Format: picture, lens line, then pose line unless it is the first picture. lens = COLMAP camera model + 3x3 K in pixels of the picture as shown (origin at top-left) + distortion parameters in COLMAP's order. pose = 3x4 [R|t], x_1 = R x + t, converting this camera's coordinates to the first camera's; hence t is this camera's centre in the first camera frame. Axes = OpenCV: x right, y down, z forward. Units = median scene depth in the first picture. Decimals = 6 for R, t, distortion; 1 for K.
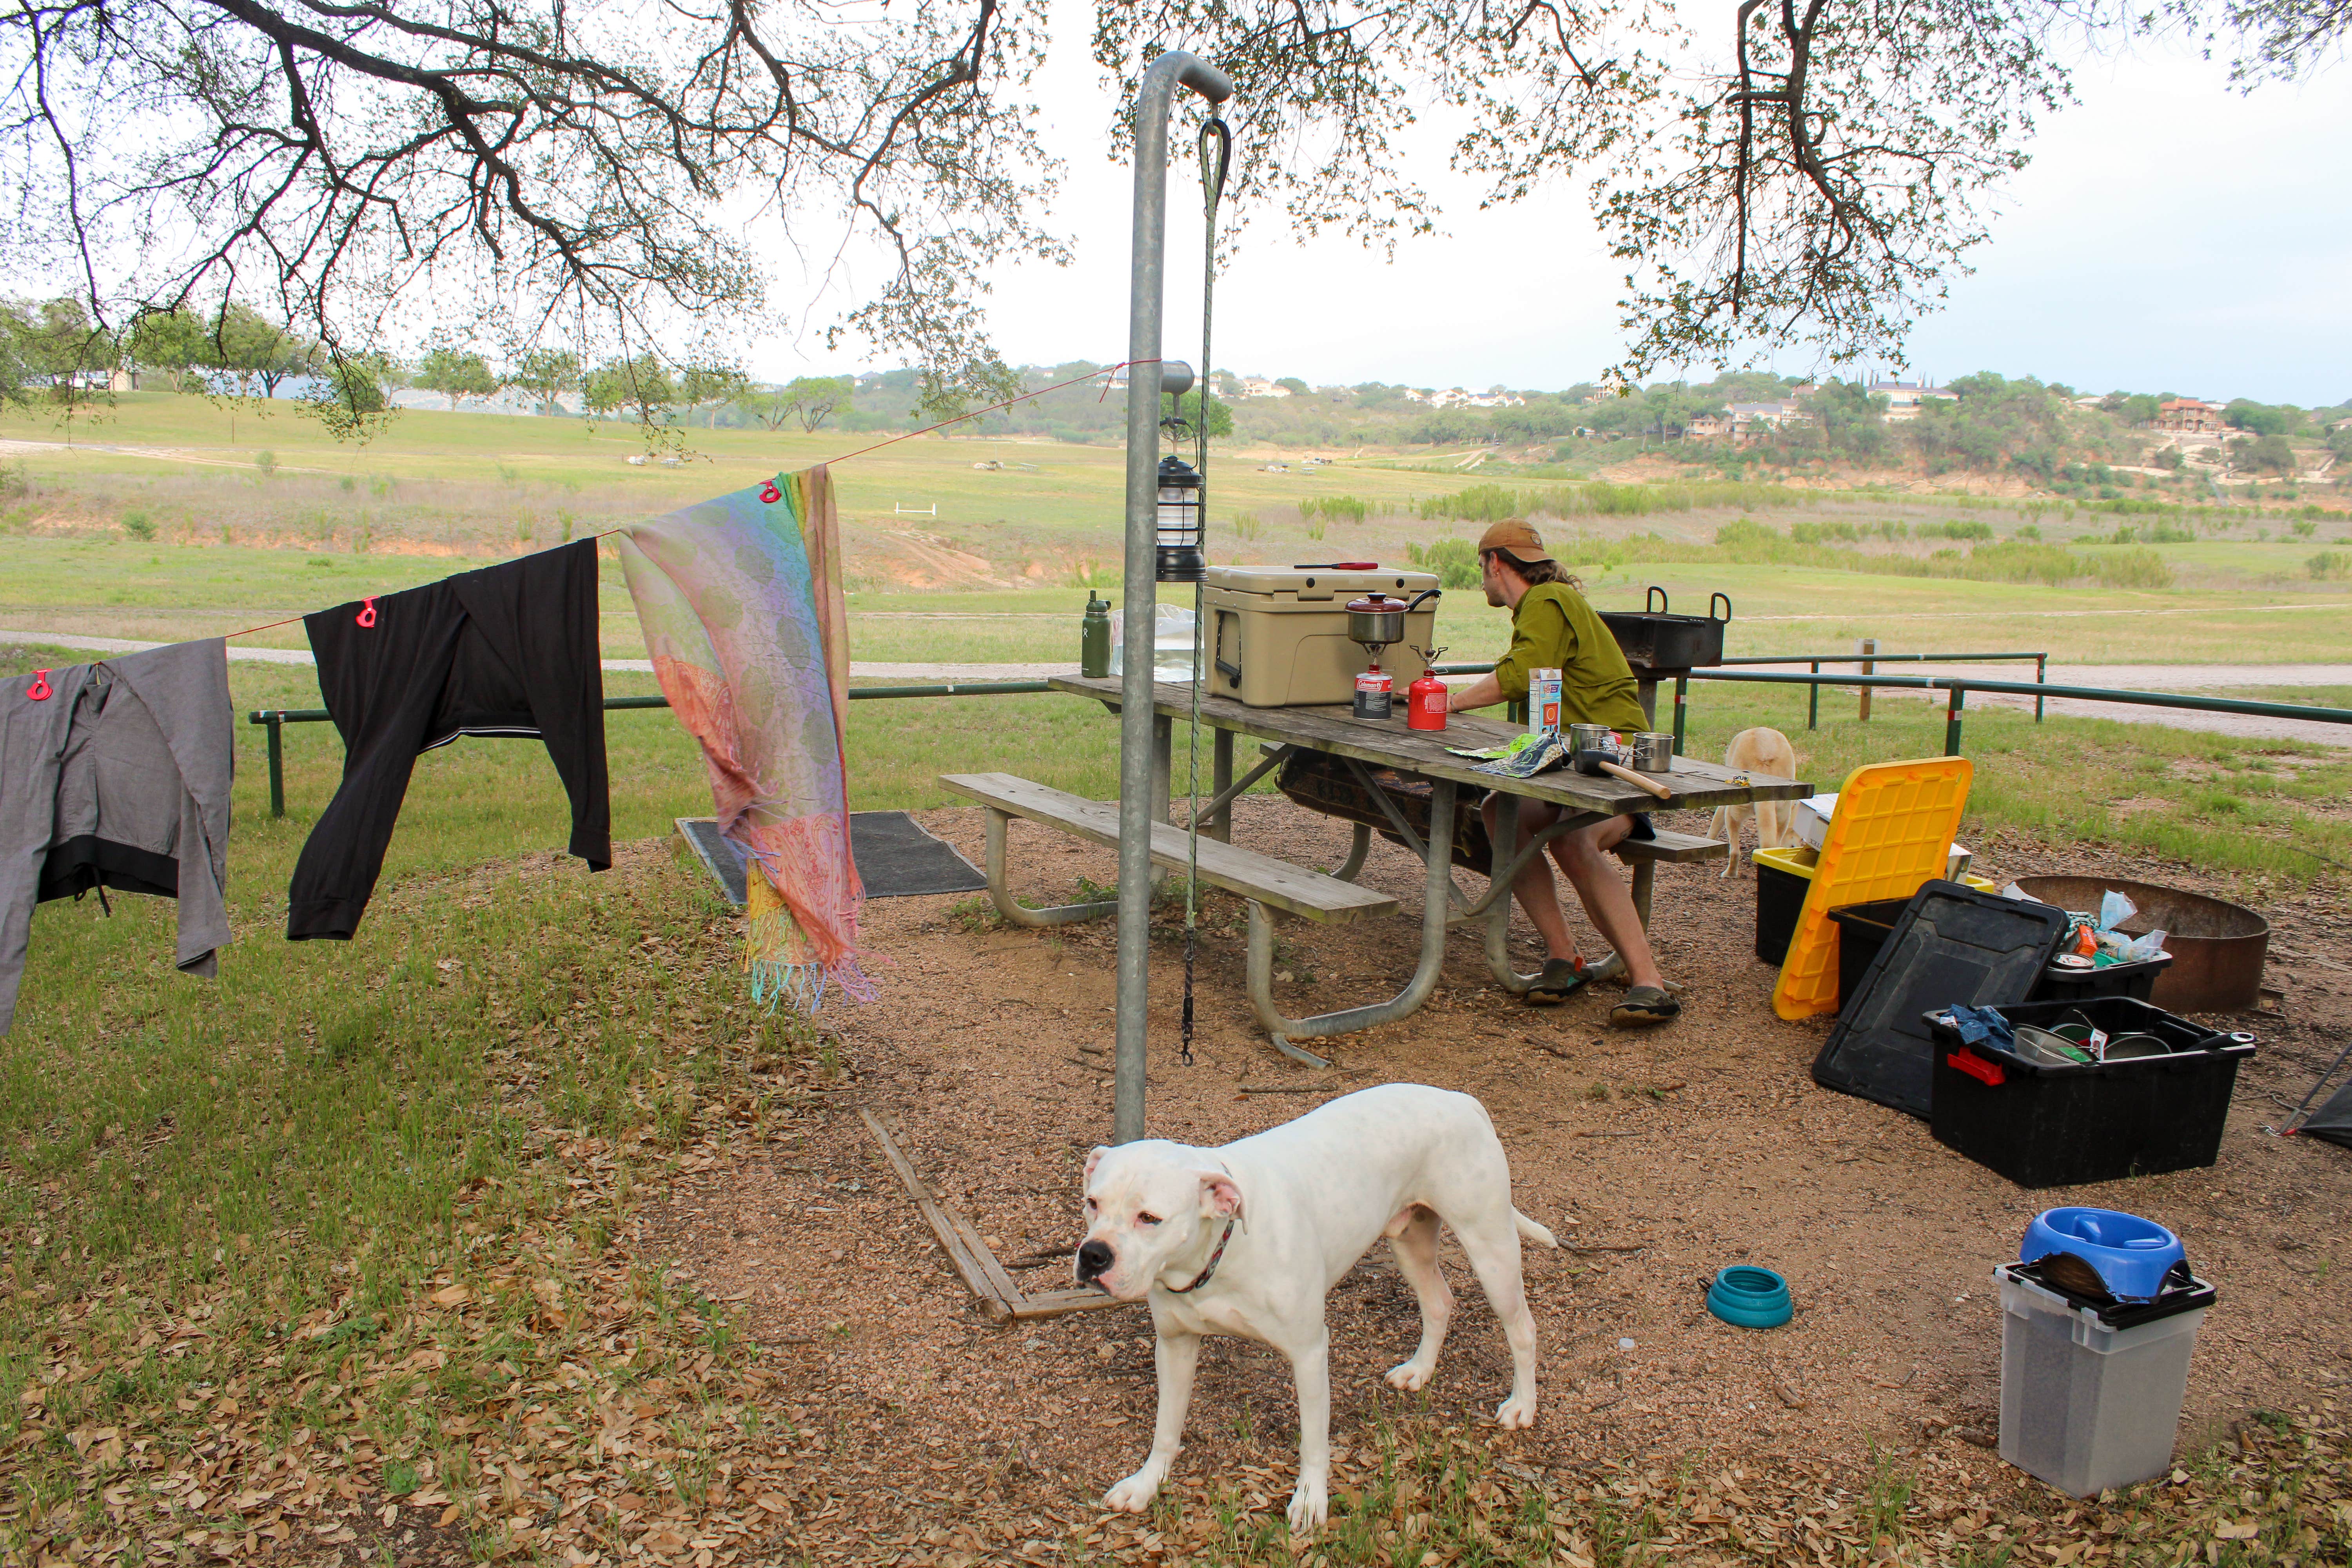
lens RADIAL K [[1971.6, 0, 1174.6], [0, 1971.6, 760.2], [0, 0, 1]] dist [-0.174149, 0.175718]
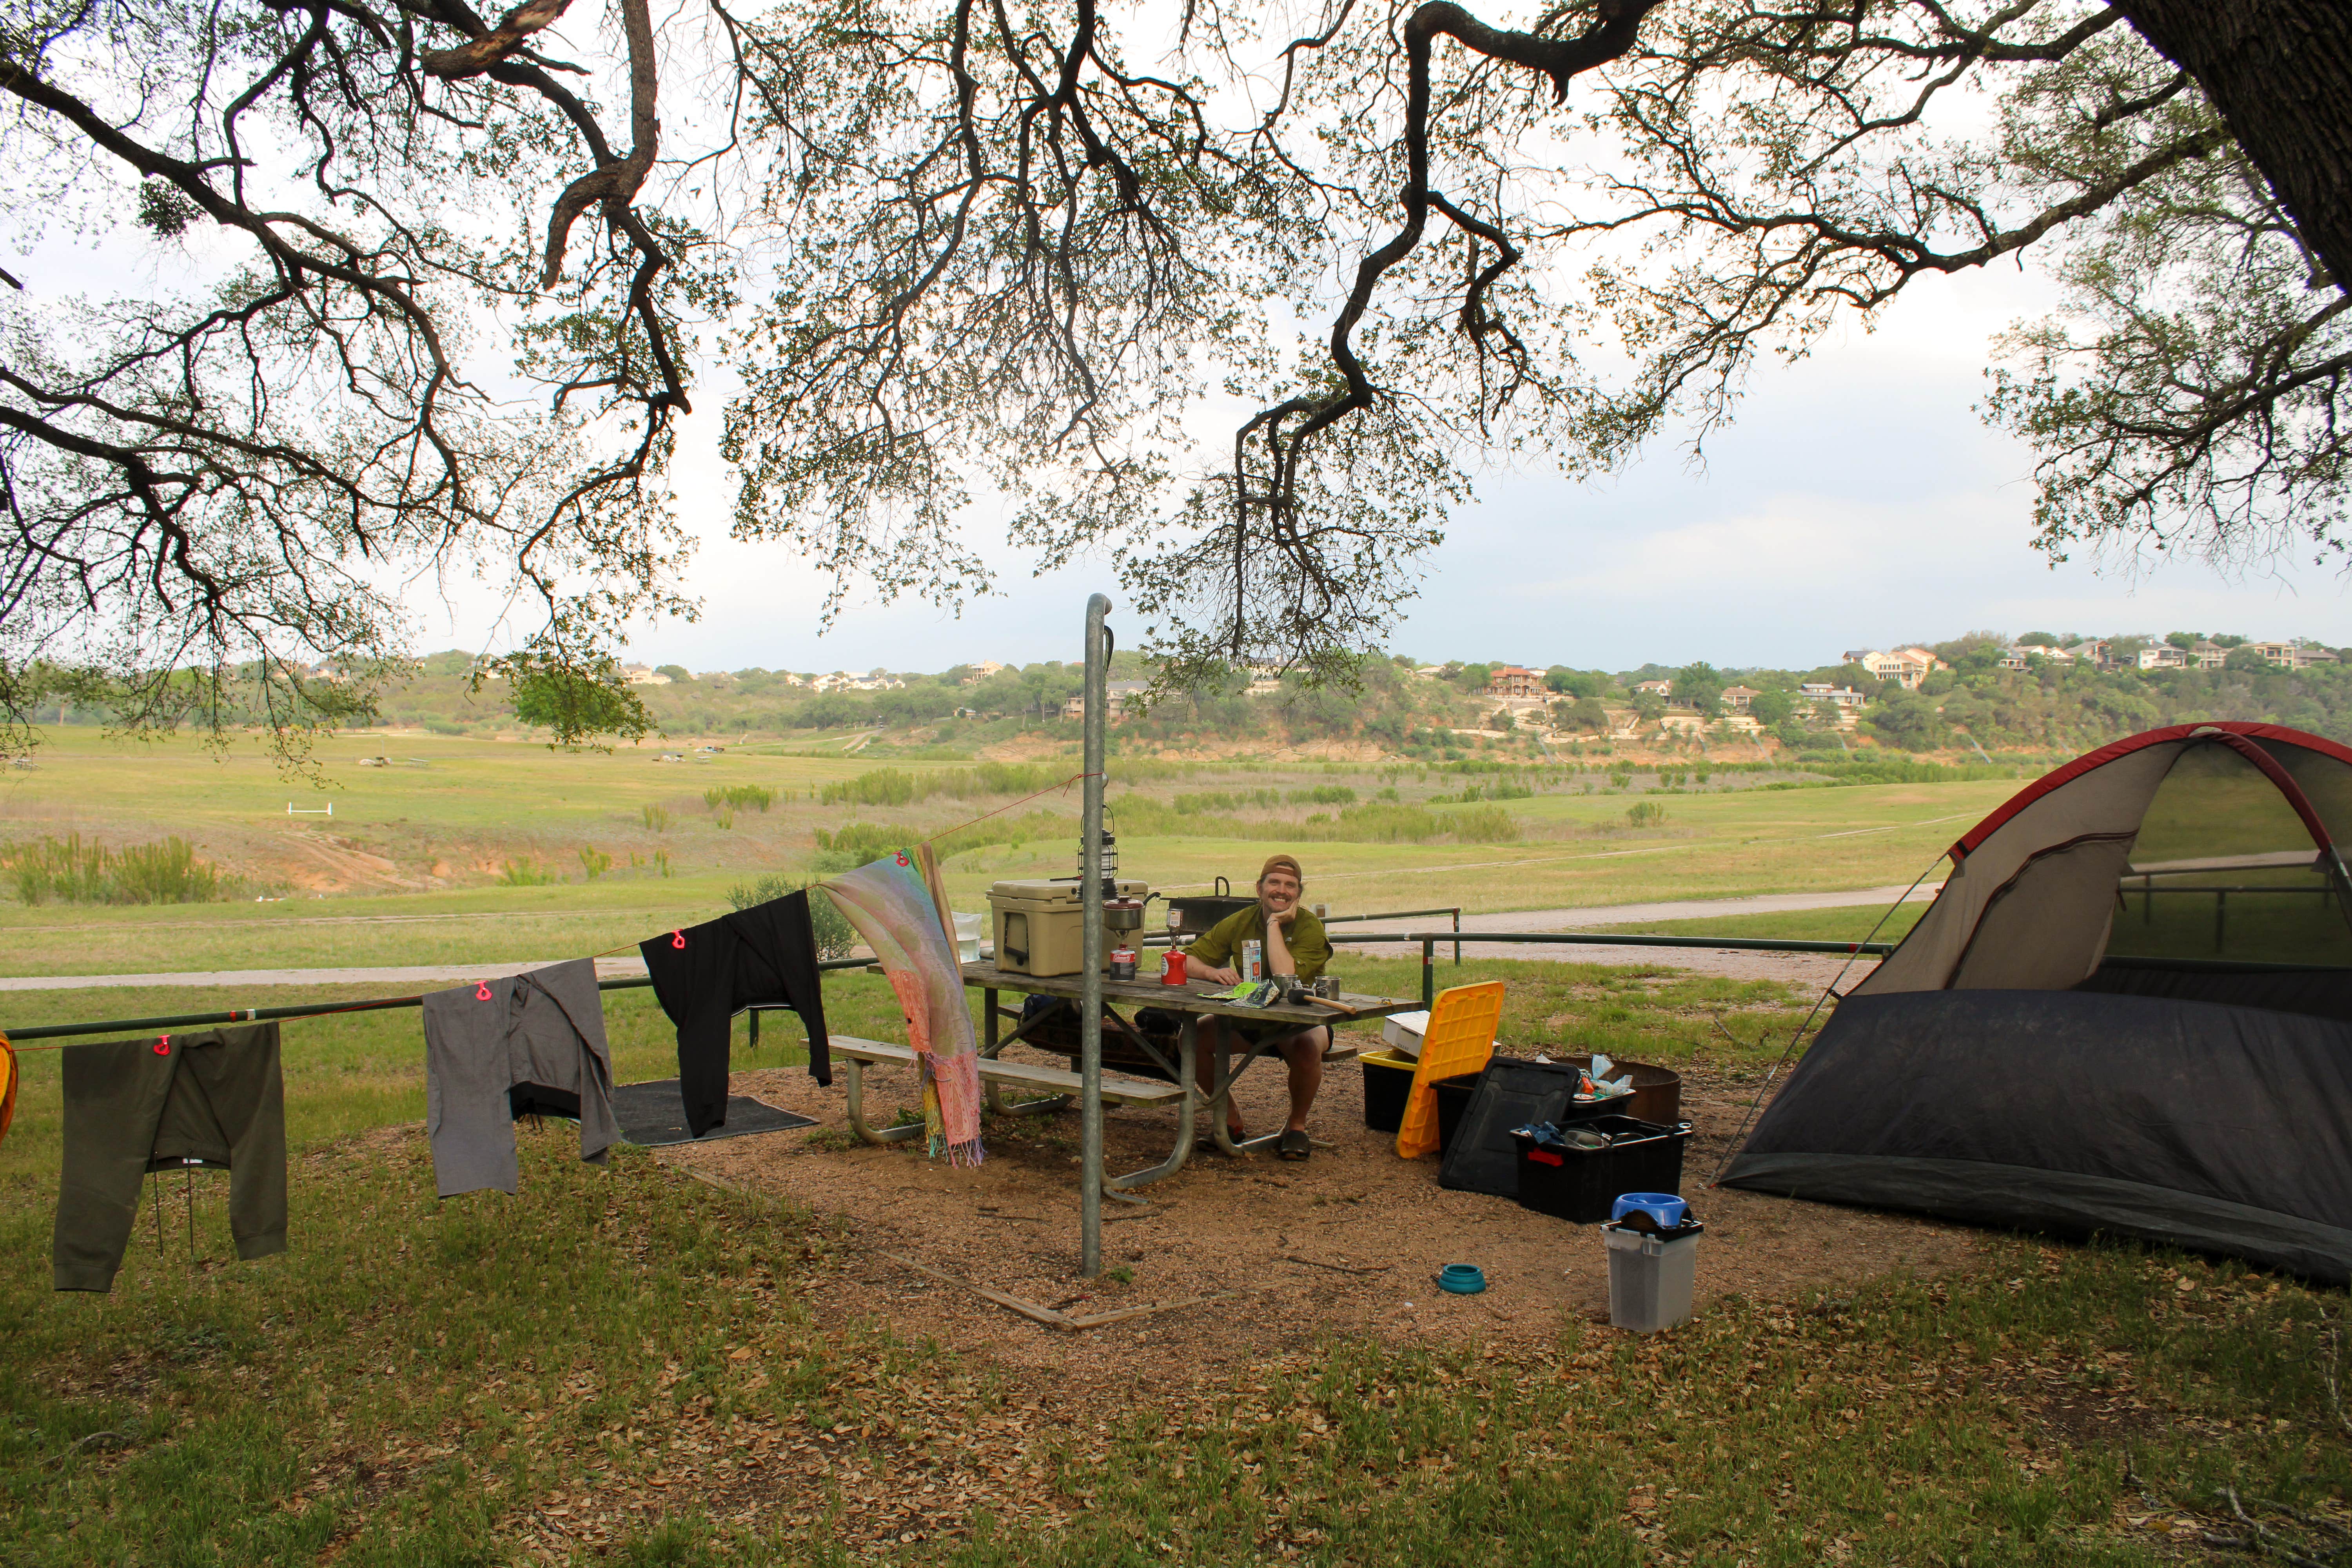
lens RADIAL K [[1971.6, 0, 1174.6], [0, 1971.6, 760.2], [0, 0, 1]] dist [-0.174149, 0.175718]
pose [[0.951529, -0.022413, 0.306742, -0.145300], [0.065882, 0.989044, -0.132103, 0.006261], [-0.300421, 0.145908, 0.942581, -0.202379]]
